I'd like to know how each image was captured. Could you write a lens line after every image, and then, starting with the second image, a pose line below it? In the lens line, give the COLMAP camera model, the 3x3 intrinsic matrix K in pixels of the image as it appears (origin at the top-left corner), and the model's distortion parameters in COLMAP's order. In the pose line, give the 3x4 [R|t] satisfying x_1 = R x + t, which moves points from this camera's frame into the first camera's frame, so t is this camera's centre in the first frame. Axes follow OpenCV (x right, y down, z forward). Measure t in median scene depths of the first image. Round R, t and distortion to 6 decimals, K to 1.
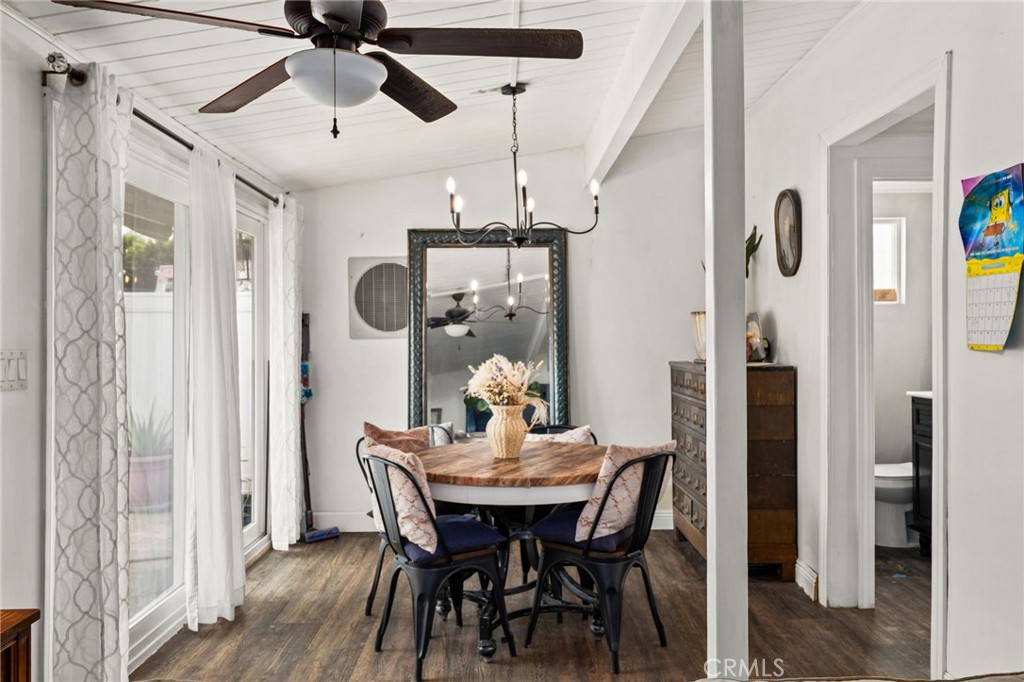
lens RADIAL K [[843.6, 0, 512.0], [0, 843.6, 341.0], [0, 0, 1]] dist [0.016384, -0.007882]
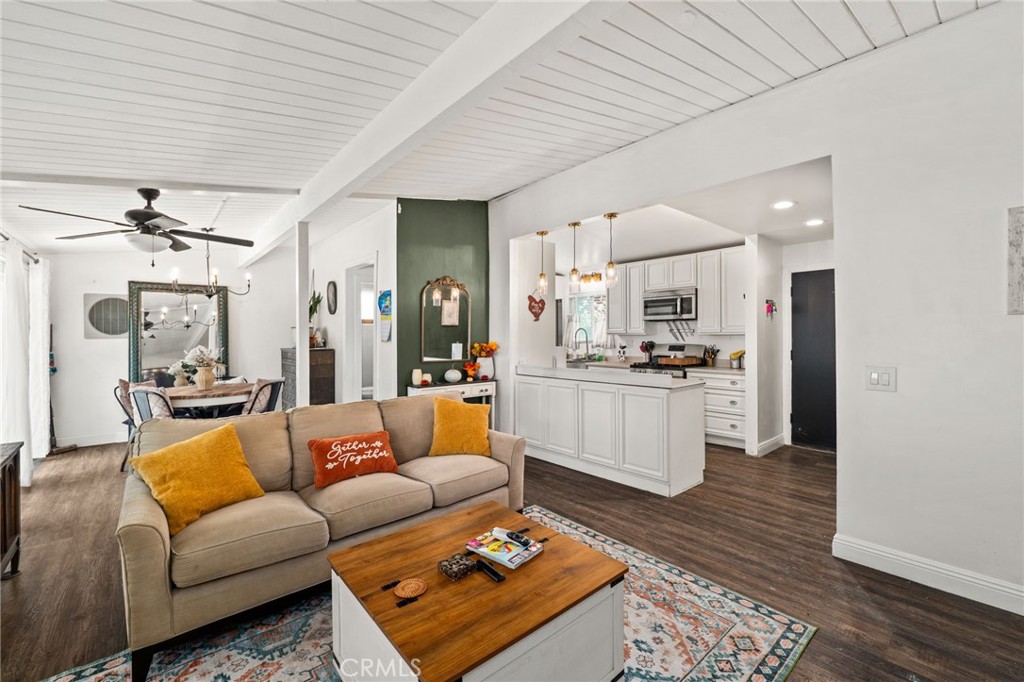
lens RADIAL K [[456.1, 0, 510.3], [0, 456.1, 334.2], [0, 0, 1]] dist [0.000070, -0.000261]
pose [[0.791418, 0.004034, 0.611262, -0.087119], [0.002898, 0.999942, -0.010350, 0.000485], [-0.611268, 0.009962, 0.791361, -0.409121]]
